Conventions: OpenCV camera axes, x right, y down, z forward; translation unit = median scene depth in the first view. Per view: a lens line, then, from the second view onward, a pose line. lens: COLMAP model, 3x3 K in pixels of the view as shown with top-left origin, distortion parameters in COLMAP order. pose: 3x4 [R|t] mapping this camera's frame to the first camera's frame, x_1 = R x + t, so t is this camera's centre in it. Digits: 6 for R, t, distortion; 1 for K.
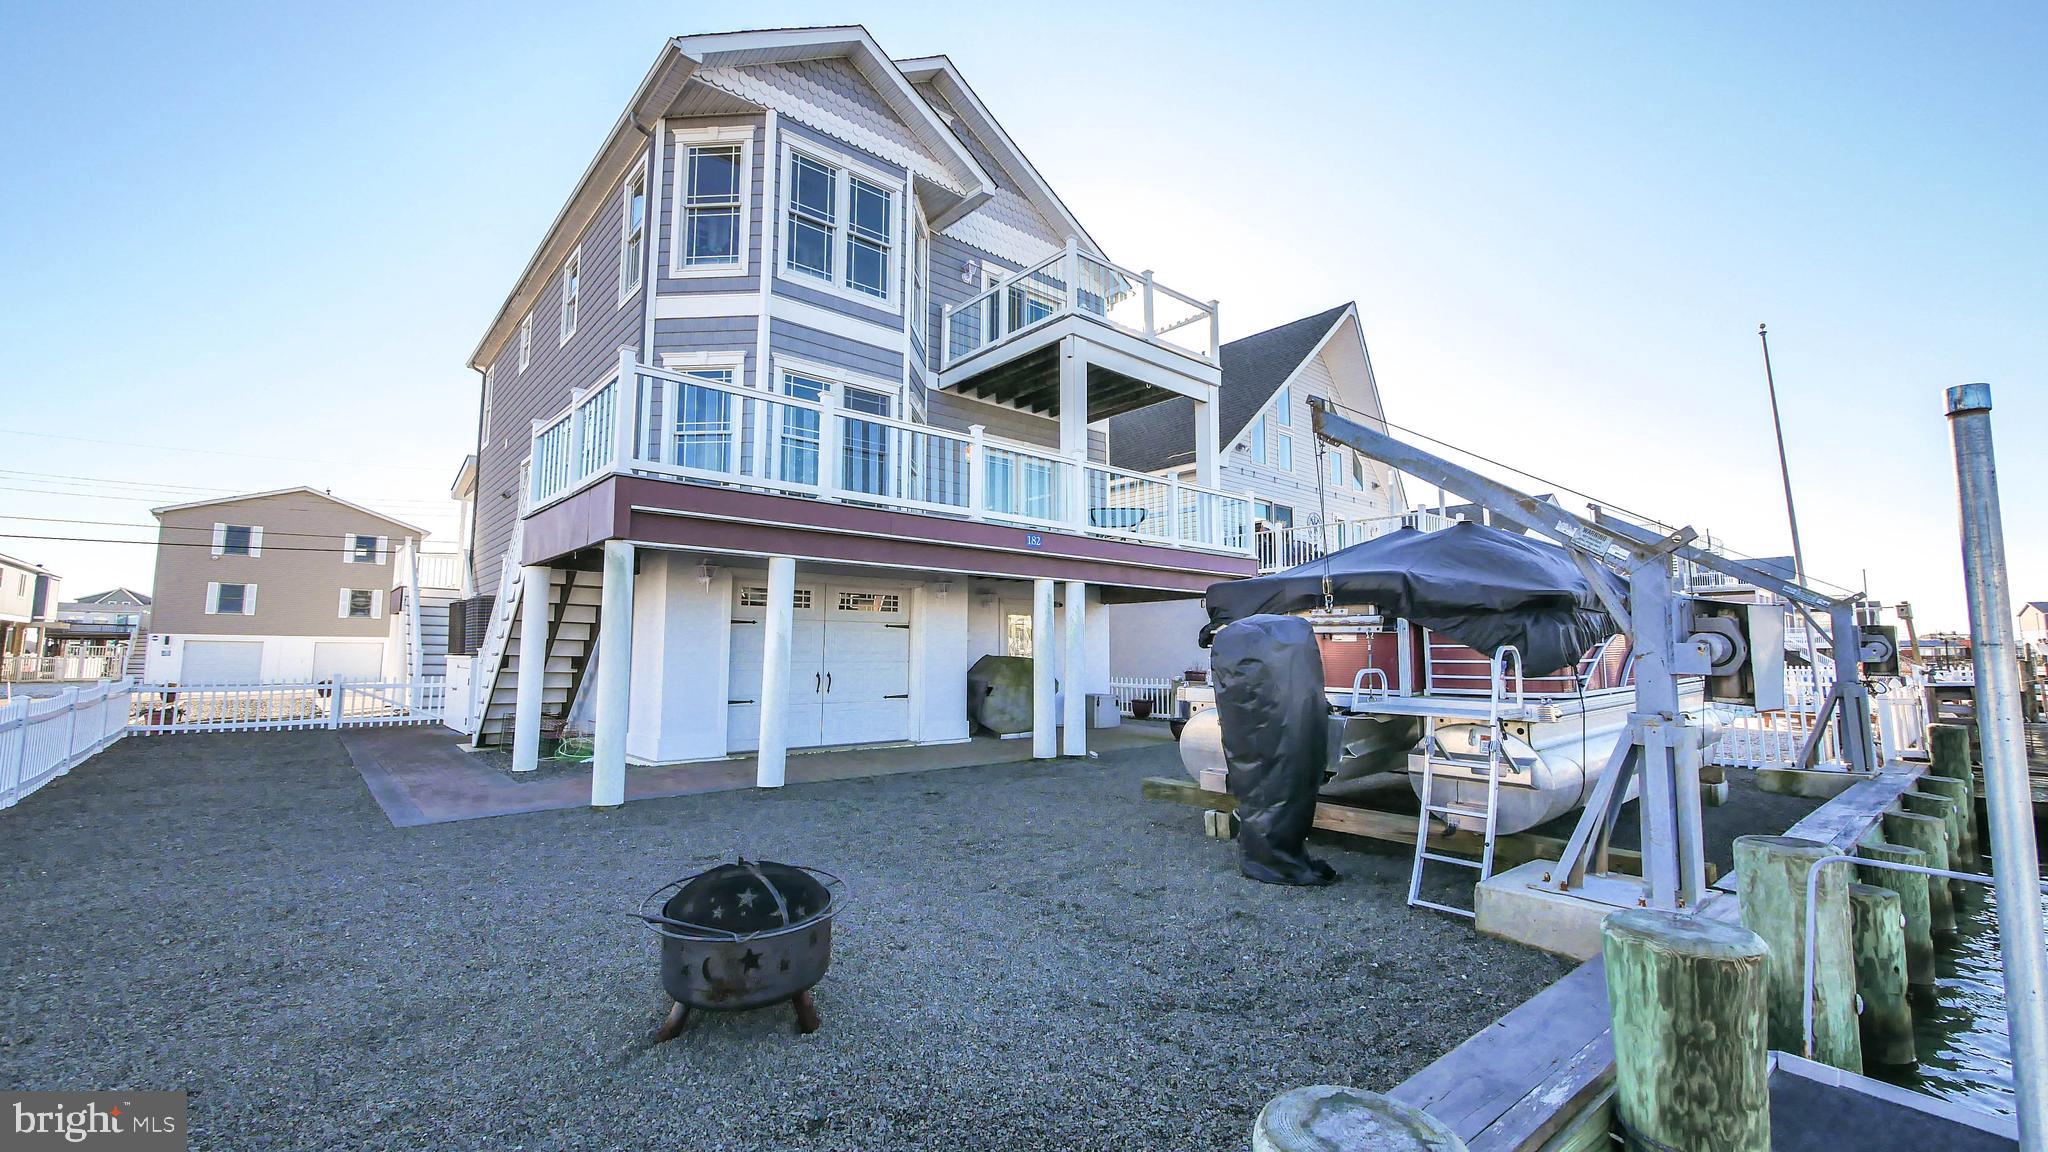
lens RADIAL K [[845.3, 0, 1020.0], [0, 845.3, 575.2], [0, 0, 1]] dist [-0.004294, -0.000238]
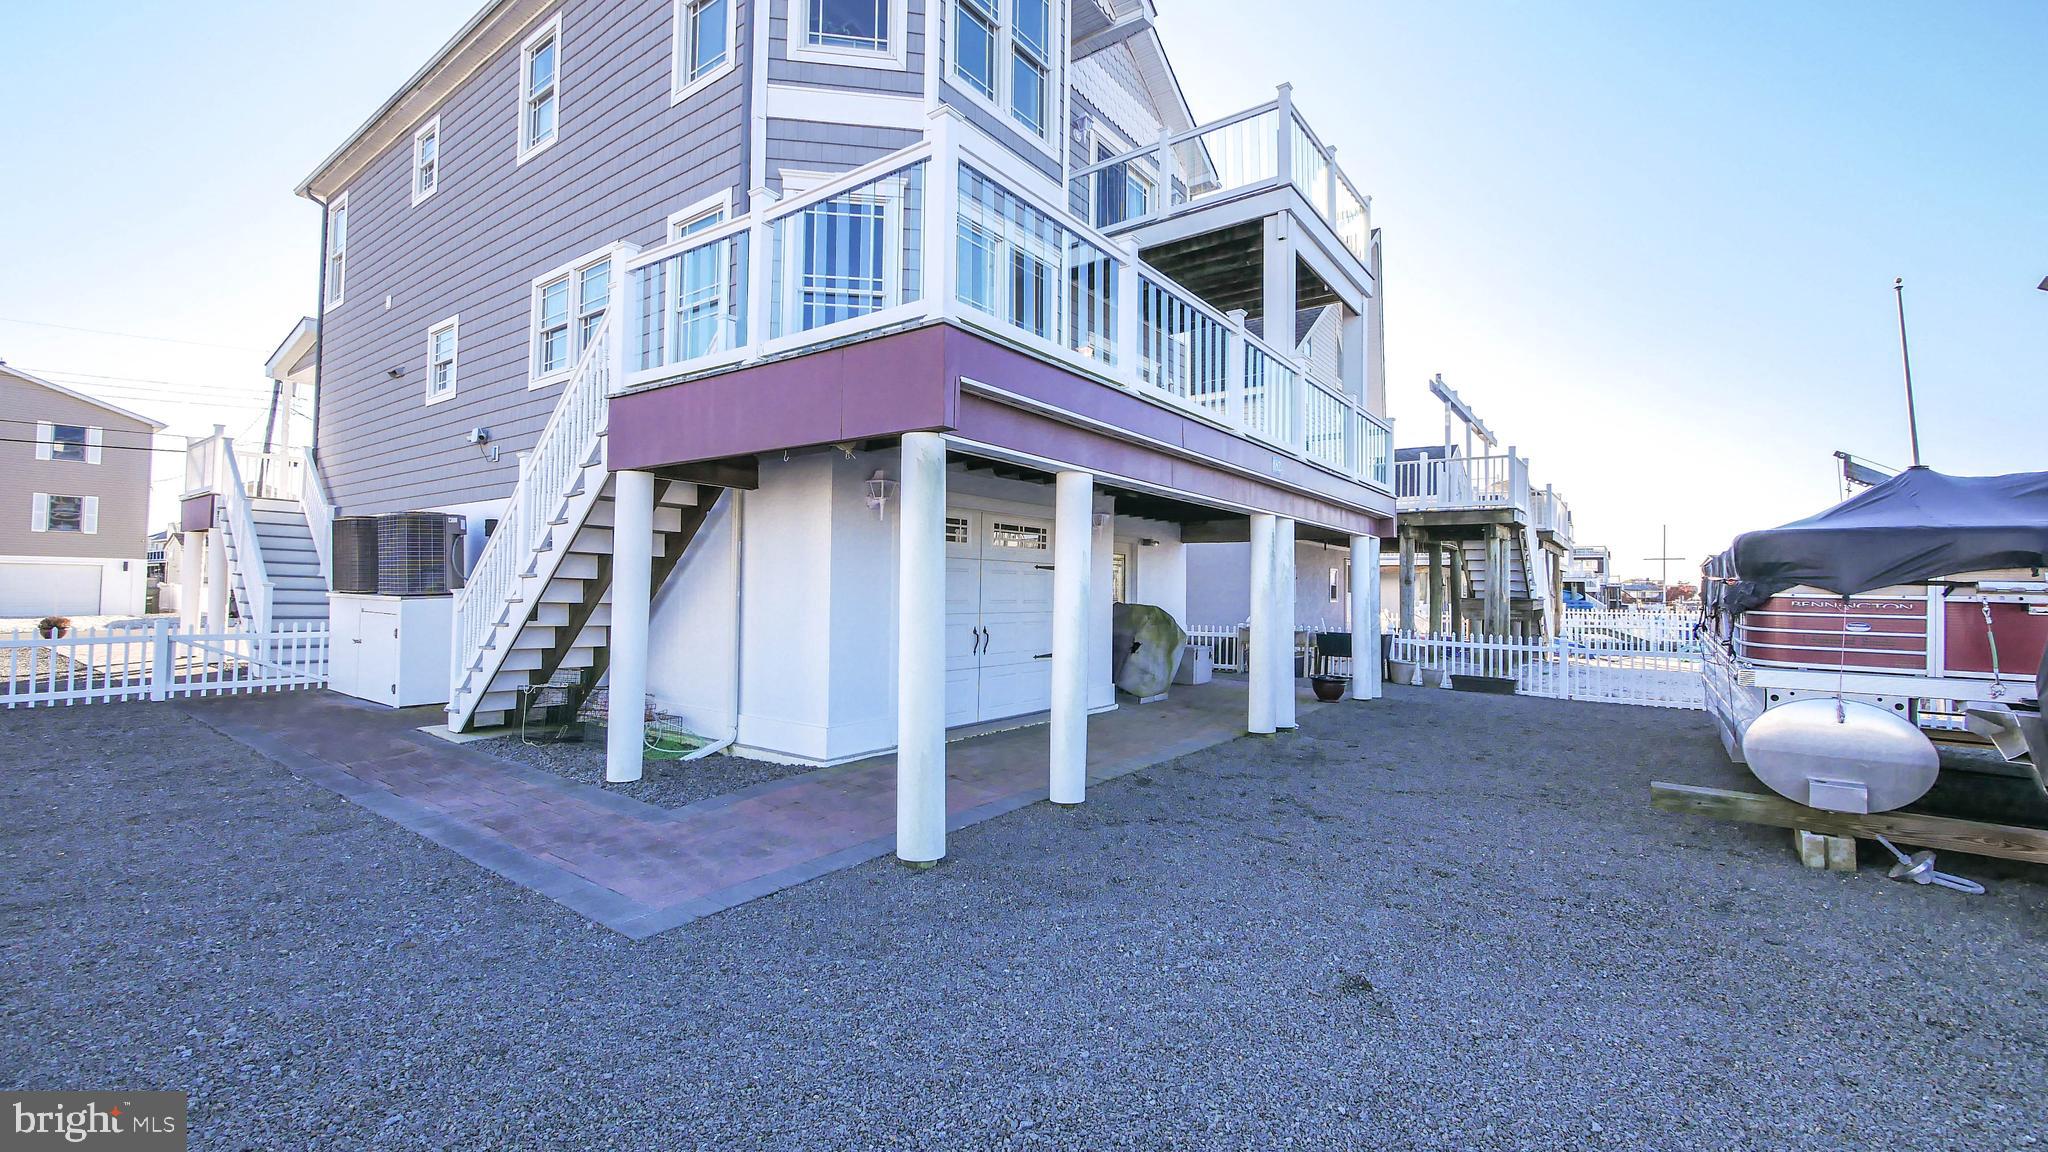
lens RADIAL K [[845.3, 0, 1024.0], [0, 845.3, 567.1], [0, 0, 1]] dist [-0.004294, -0.000238]
pose [[0.976460, 0.017887, 0.214954, -0.348764], [-0.032922, 0.997238, 0.066571, 0.008655], [-0.213170, -0.072081, 0.974353, 0.245116]]
